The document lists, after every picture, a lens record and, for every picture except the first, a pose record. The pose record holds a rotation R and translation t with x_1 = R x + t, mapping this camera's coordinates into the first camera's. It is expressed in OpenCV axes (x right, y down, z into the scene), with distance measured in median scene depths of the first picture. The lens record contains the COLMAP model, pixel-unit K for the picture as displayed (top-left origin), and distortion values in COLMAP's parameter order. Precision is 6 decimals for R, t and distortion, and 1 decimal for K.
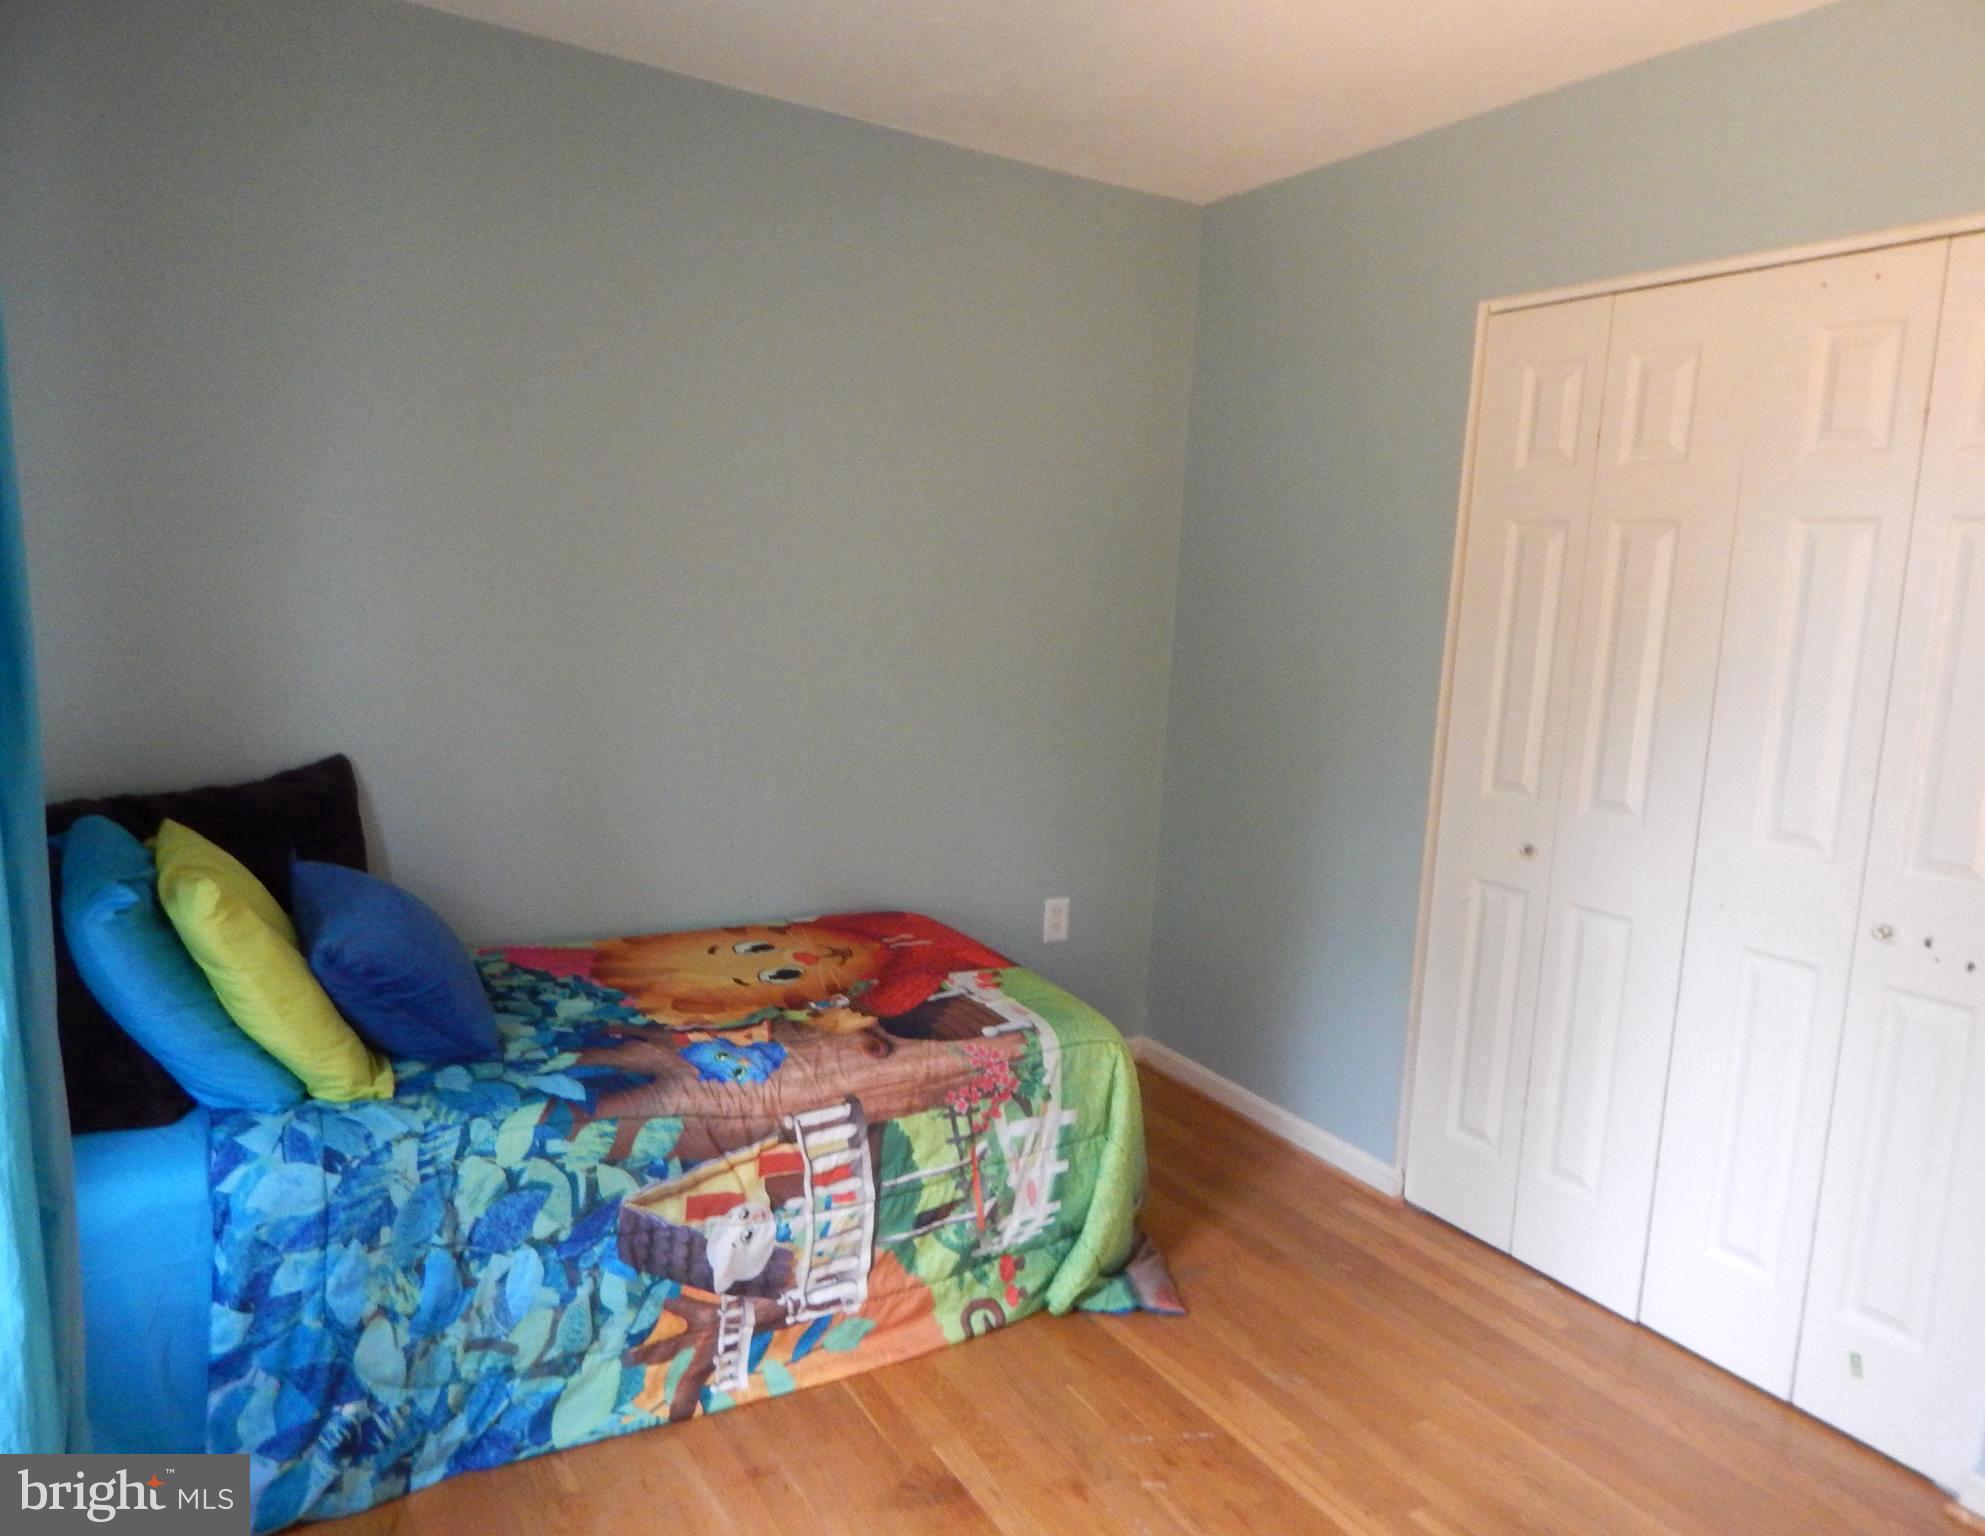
lens RADIAL K [[1375.5, 0, 992.5], [0, 1375.5, 768.0], [0, 0, 1]] dist [0.003780, -0.003521]
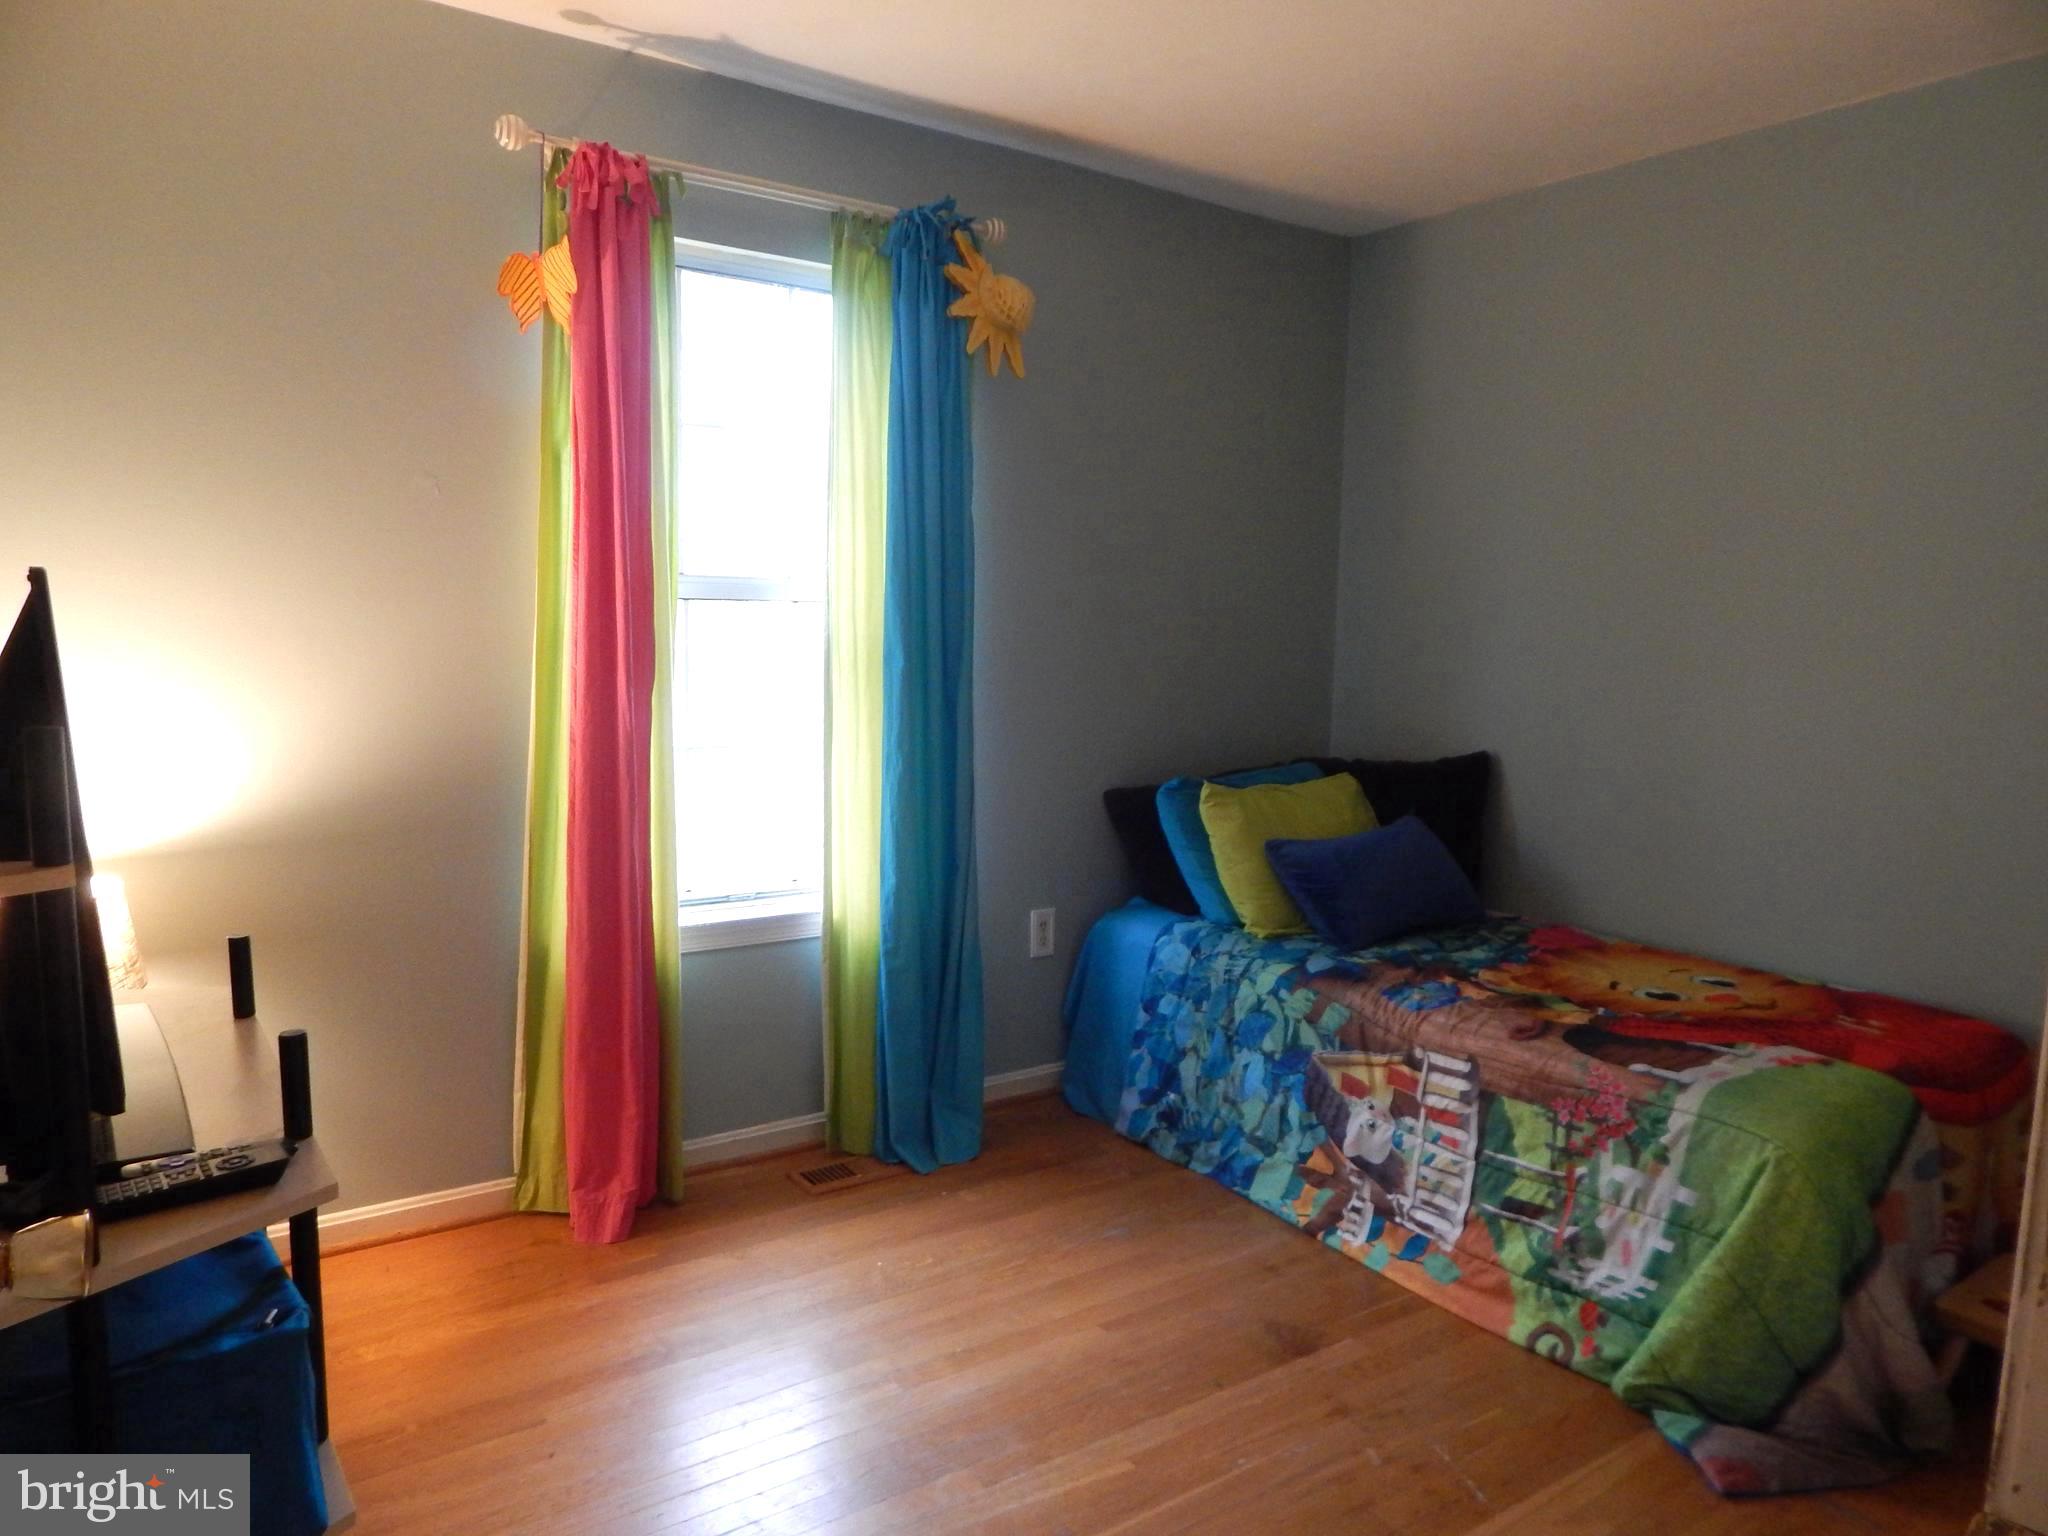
lens RADIAL K [[1354.8, 0, 1024.0], [0, 1354.8, 768.0], [0, 0, 1]] dist [0.009322, -0.017442]
pose [[0.043425, 0.055437, -0.997517, 0.979749], [-0.156520, 0.986507, 0.048011, 0.013995], [0.986720, 0.154046, 0.051516, 0.566493]]
